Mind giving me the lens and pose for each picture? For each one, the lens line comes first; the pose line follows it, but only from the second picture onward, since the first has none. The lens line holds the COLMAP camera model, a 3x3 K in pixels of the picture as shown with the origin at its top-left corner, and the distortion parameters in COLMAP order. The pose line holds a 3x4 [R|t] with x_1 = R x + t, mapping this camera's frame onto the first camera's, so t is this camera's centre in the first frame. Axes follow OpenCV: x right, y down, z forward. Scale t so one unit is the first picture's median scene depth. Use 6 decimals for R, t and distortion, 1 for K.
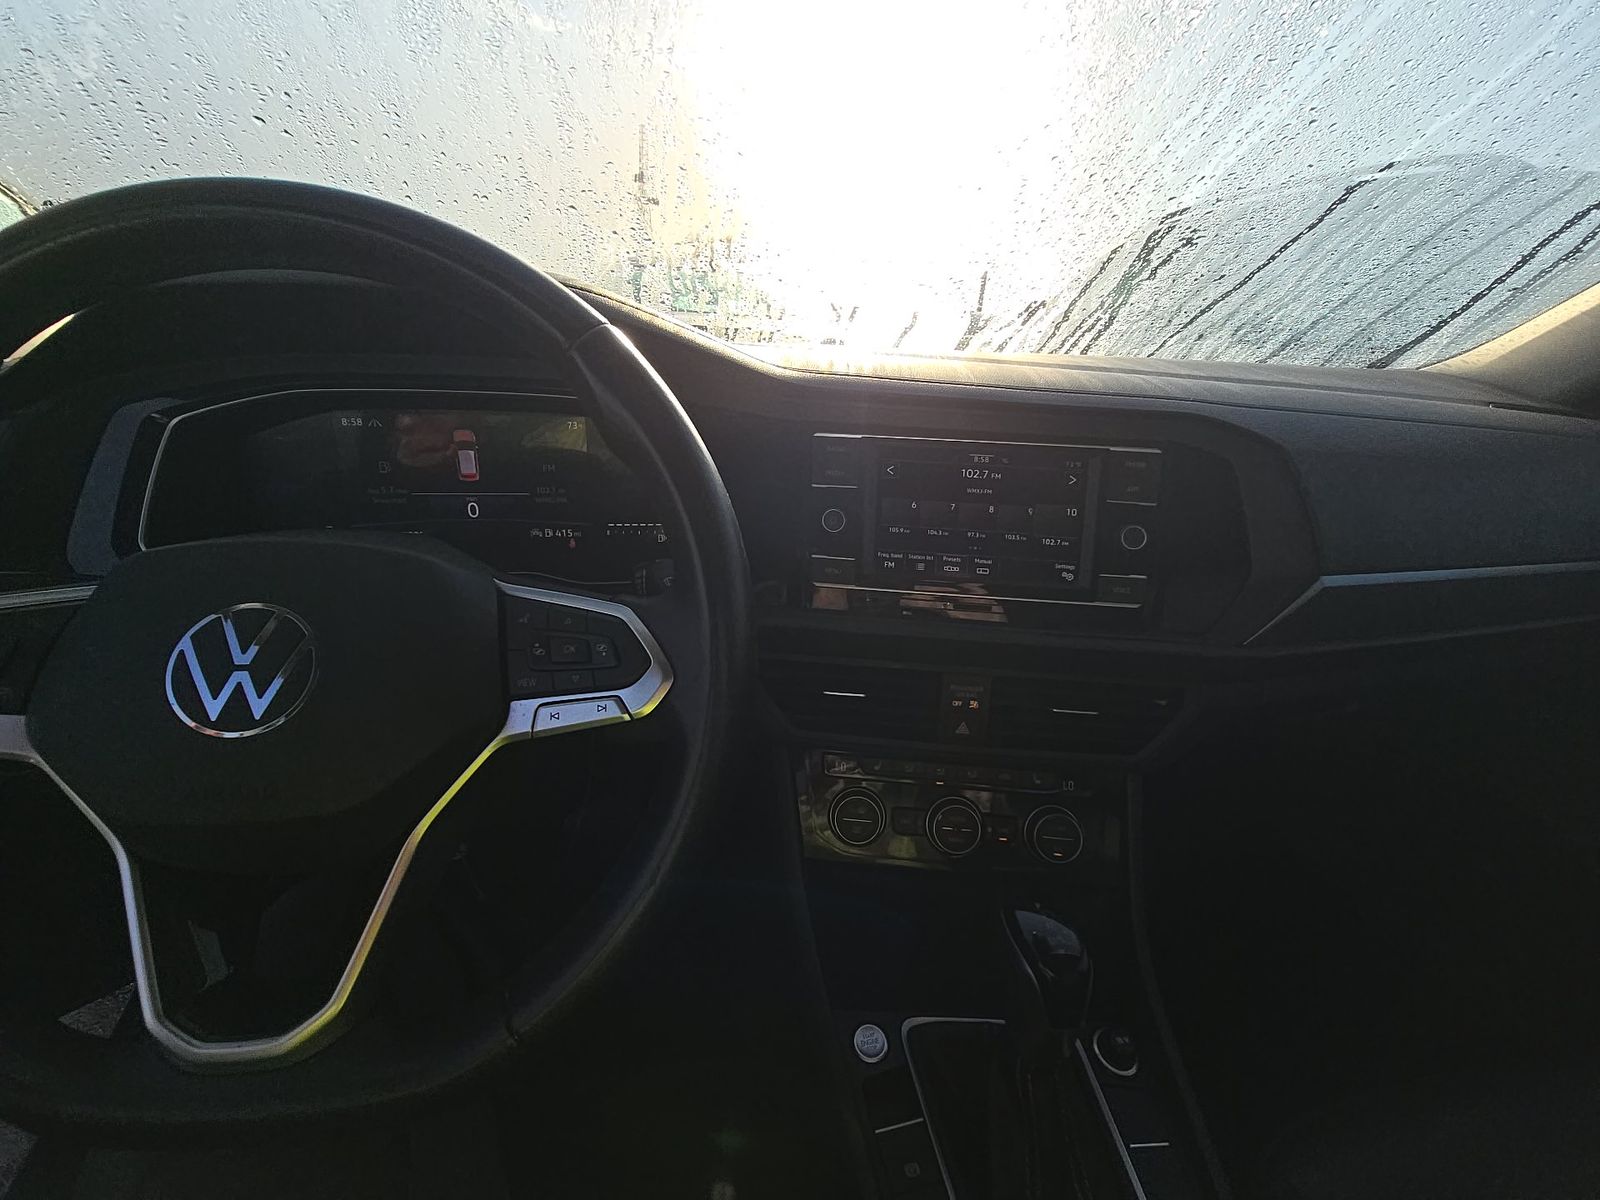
lens RADIAL K [[642.8, 0, 800.0], [0, 642.8, 600.0], [0, 0, 1]] dist [-0.014353, 0.000304]
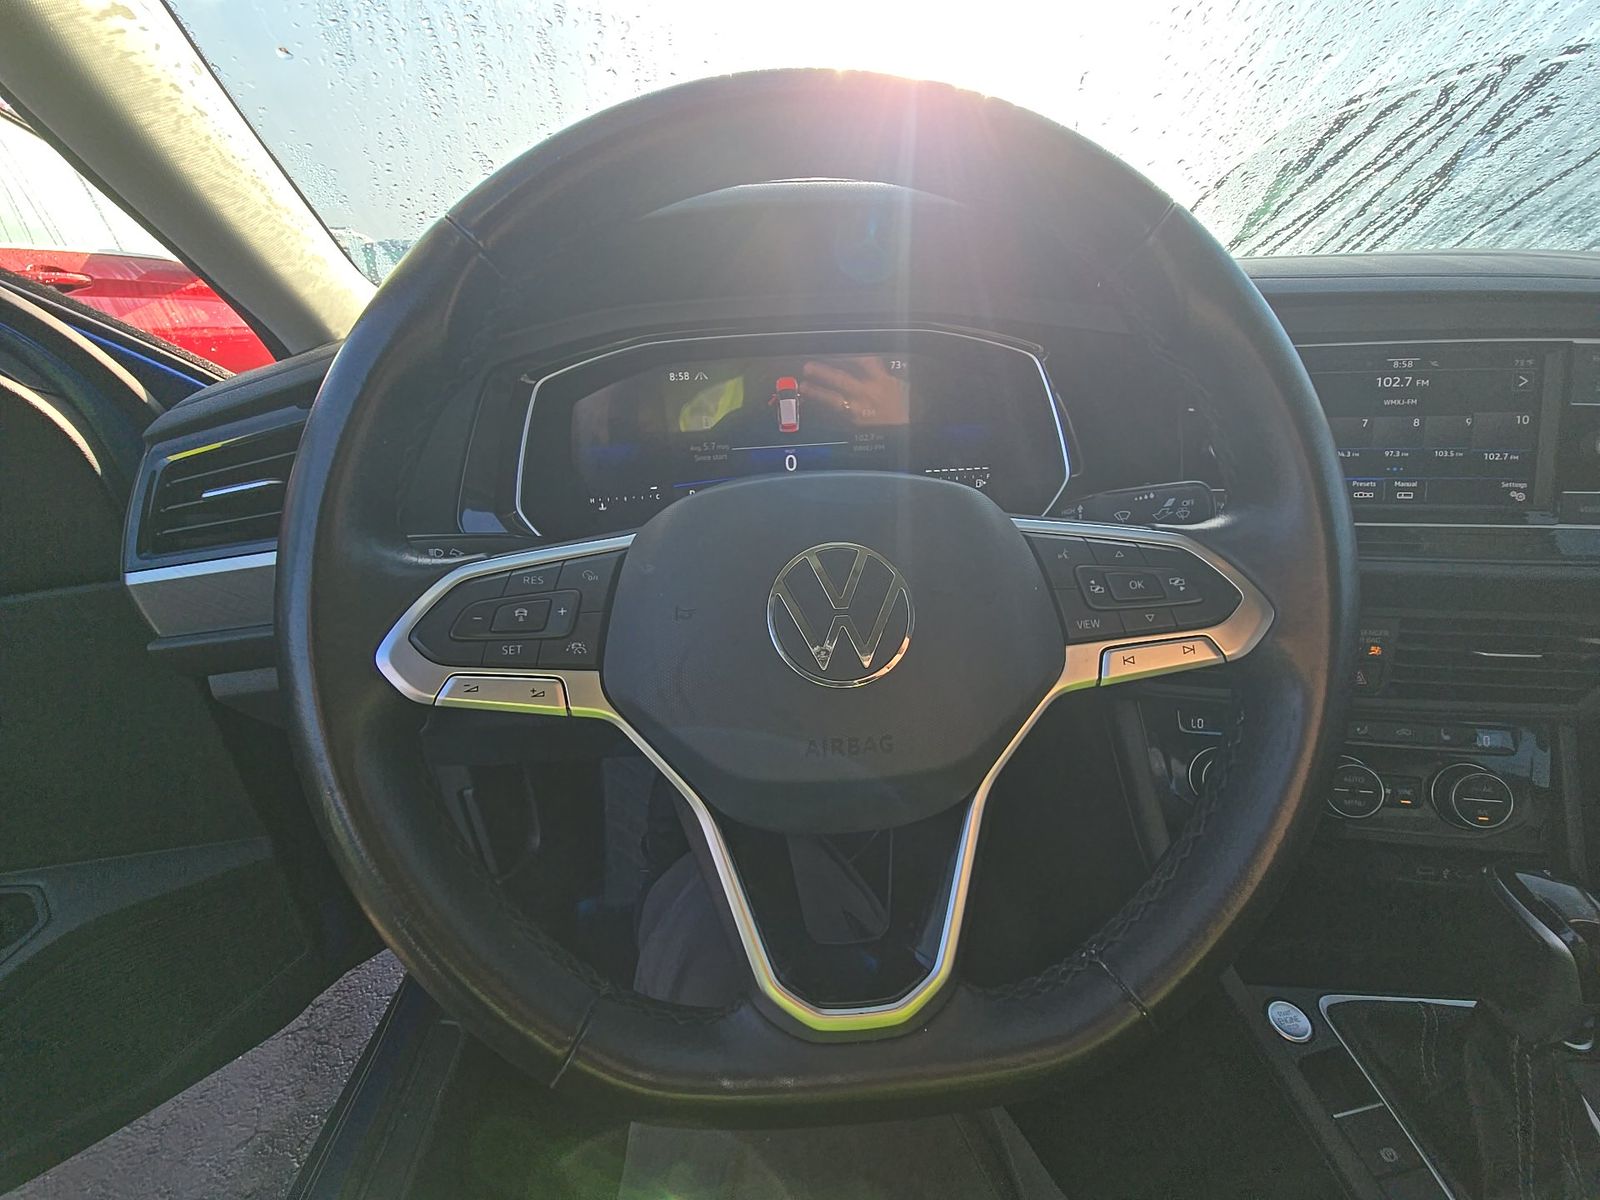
lens RADIAL K [[639.2, 0, 800.0], [0, 639.2, 600.0], [0, 0, 1]] dist [-0.000627, -0.012659]
pose [[0.989996, -0.033661, -0.137019, -0.378799], [0.040497, 0.998054, 0.047415, 0.020521], [0.135157, -0.052489, 0.989433, 0.042510]]
